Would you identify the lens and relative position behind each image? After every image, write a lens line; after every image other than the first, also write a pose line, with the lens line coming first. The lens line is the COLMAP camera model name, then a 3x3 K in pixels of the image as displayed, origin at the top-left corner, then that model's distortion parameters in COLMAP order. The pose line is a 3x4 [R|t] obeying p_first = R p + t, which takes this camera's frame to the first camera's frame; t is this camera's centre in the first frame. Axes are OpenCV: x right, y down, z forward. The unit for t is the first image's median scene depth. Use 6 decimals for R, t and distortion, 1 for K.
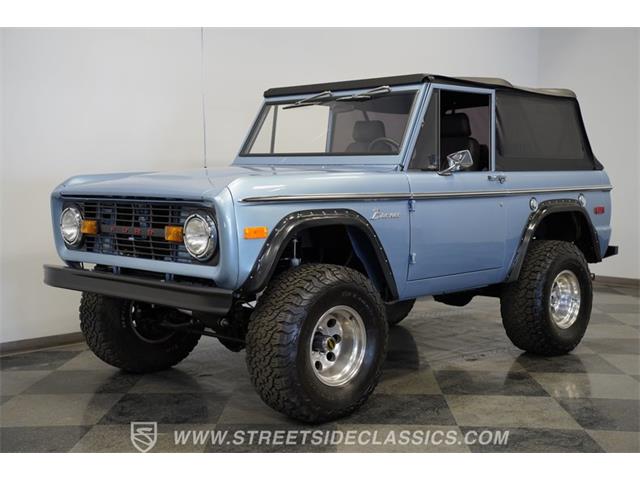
lens RADIAL K [[761.1, 0, 320.0], [0, 761.1, 240.0], [0, 0, 1]] dist [0.127176, 0.007774]
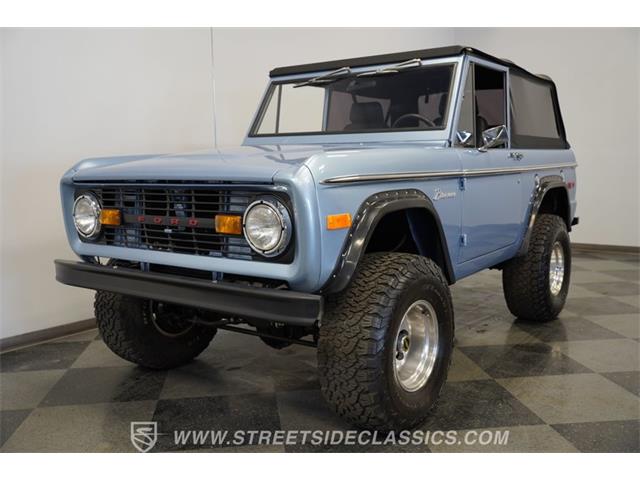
lens RADIAL K [[576.6, 0, 320.0], [0, 576.6, 240.0], [0, 0, 1]] dist [0.001117, 0.016388]
pose [[0.989668, -0.033890, 0.139314, -0.156250], [0.026857, 0.998283, 0.052055, -0.018337], [-0.140839, -0.047775, 0.988879, 0.324520]]
